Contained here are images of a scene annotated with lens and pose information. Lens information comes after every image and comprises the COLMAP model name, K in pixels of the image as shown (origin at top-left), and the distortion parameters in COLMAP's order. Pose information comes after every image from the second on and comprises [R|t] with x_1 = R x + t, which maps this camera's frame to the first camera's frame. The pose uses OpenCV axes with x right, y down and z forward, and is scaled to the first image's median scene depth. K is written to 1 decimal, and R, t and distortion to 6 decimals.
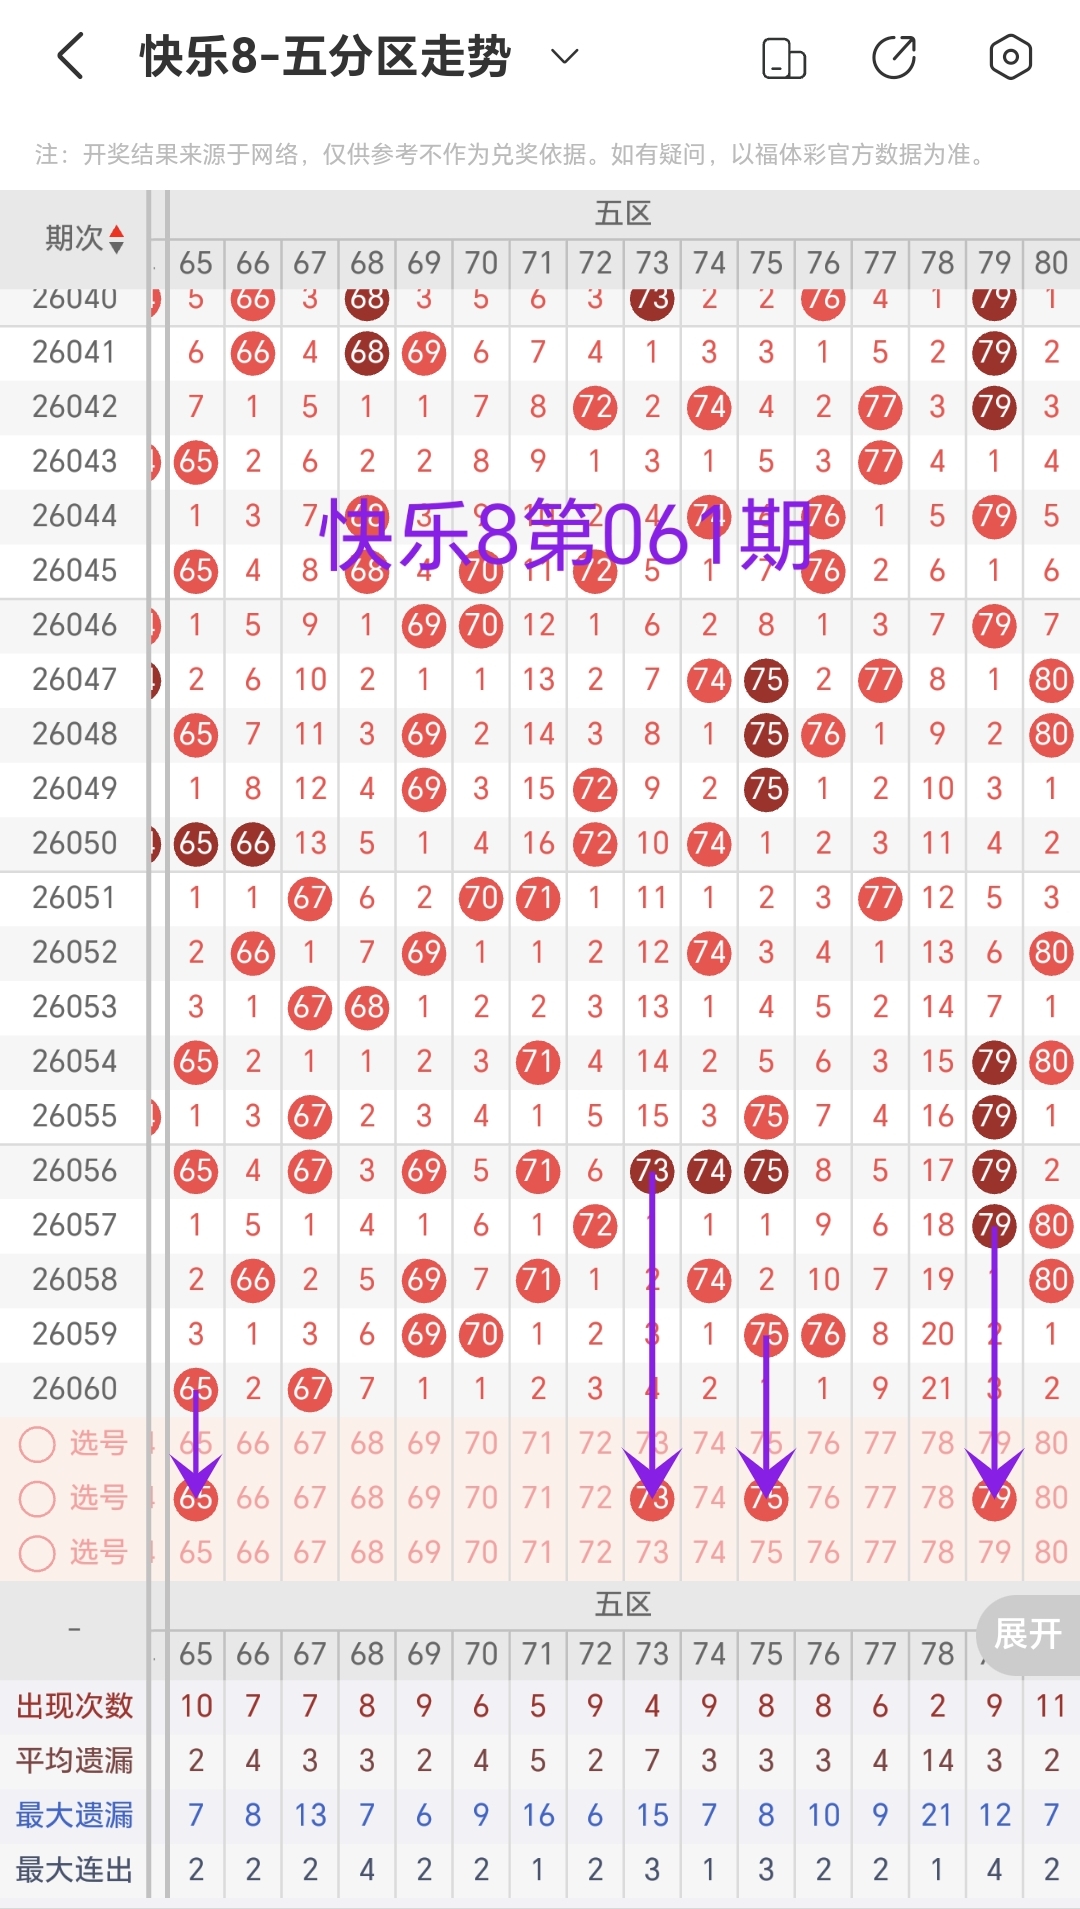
lens RADIAL K [[771.0, 0, 537.6], [0, 771.0, 955.5], [0, 0, 1]] dist [-0.000455, 0.000051]
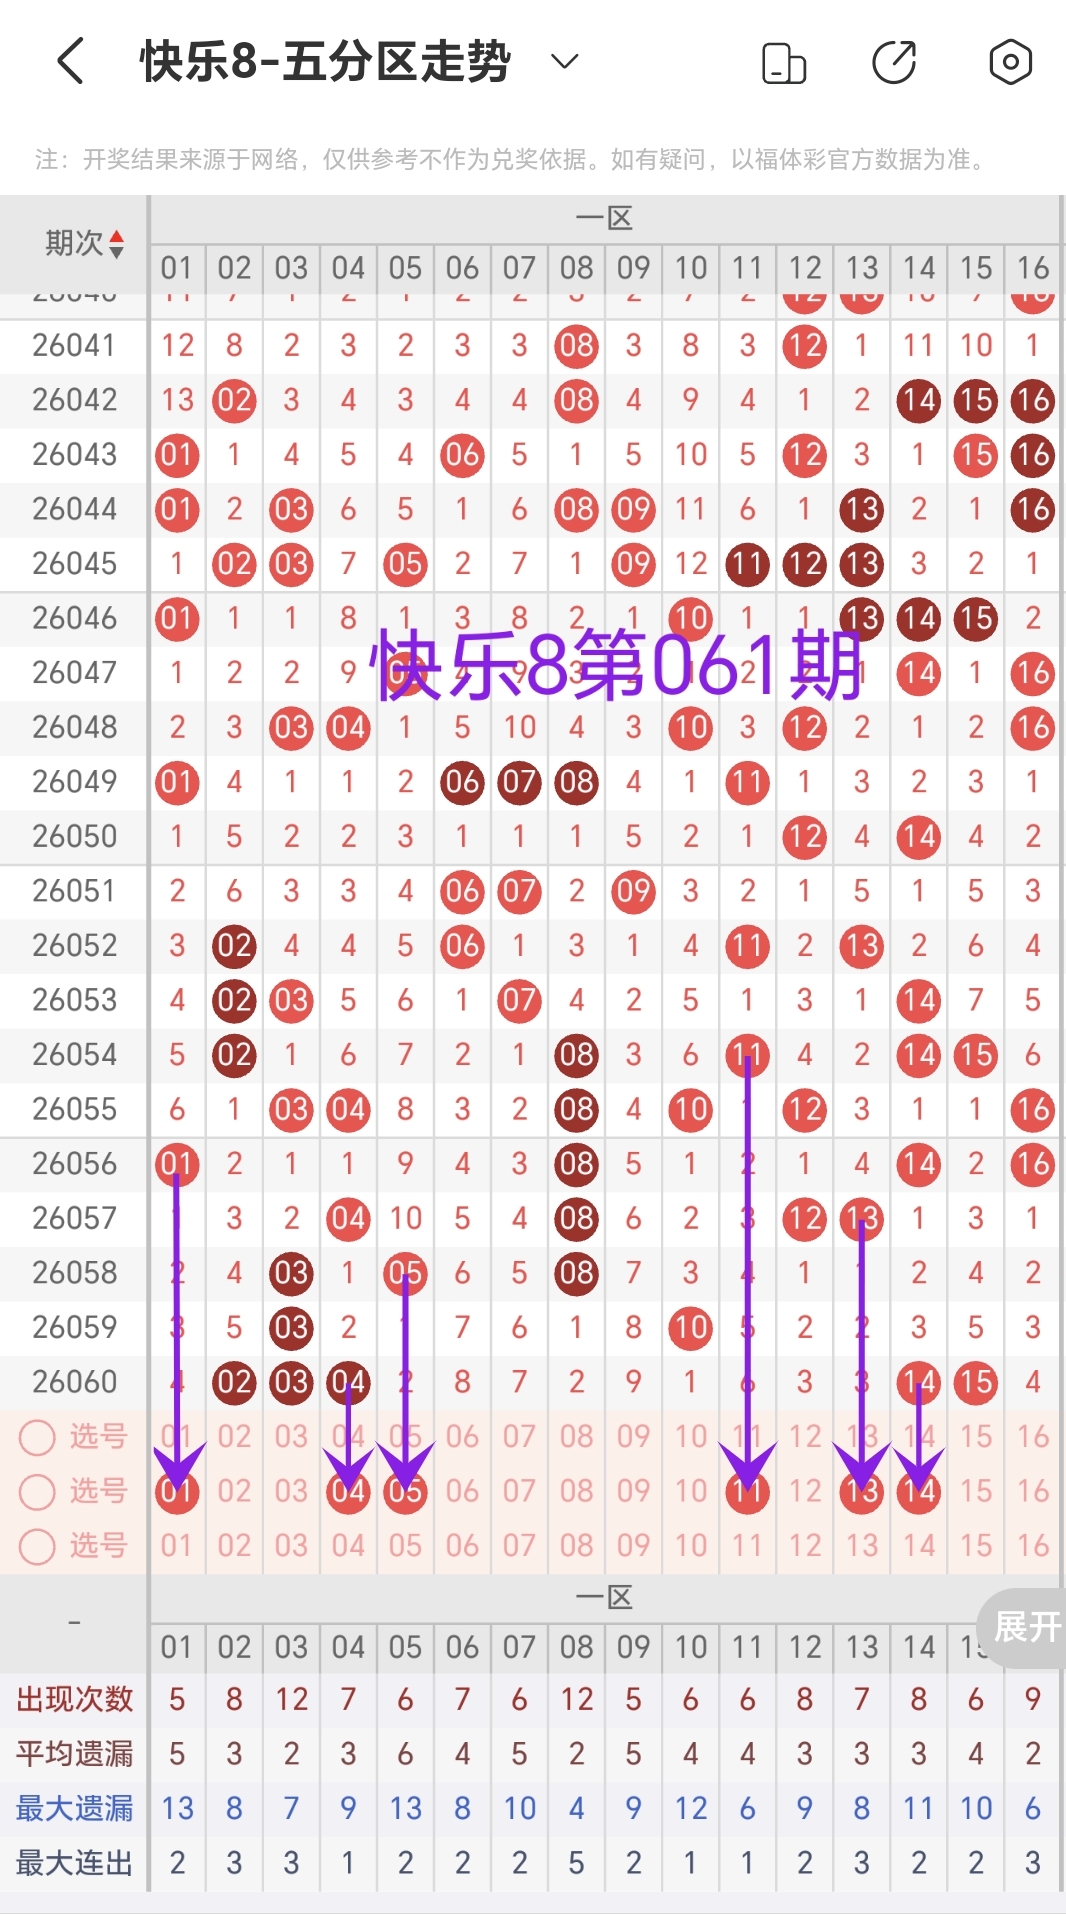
lens RADIAL K [[771.2, 0, 547.6], [0, 771.2, 948.3], [0, 0, 1]] dist [-0.000341, -0.000292]
pose [[1.000000, 0.000475, 0.000446, 0.184557], [-0.000475, 1.000000, -0.000345, -0.000046], [-0.000447, 0.000344, 1.000000, -0.000120]]
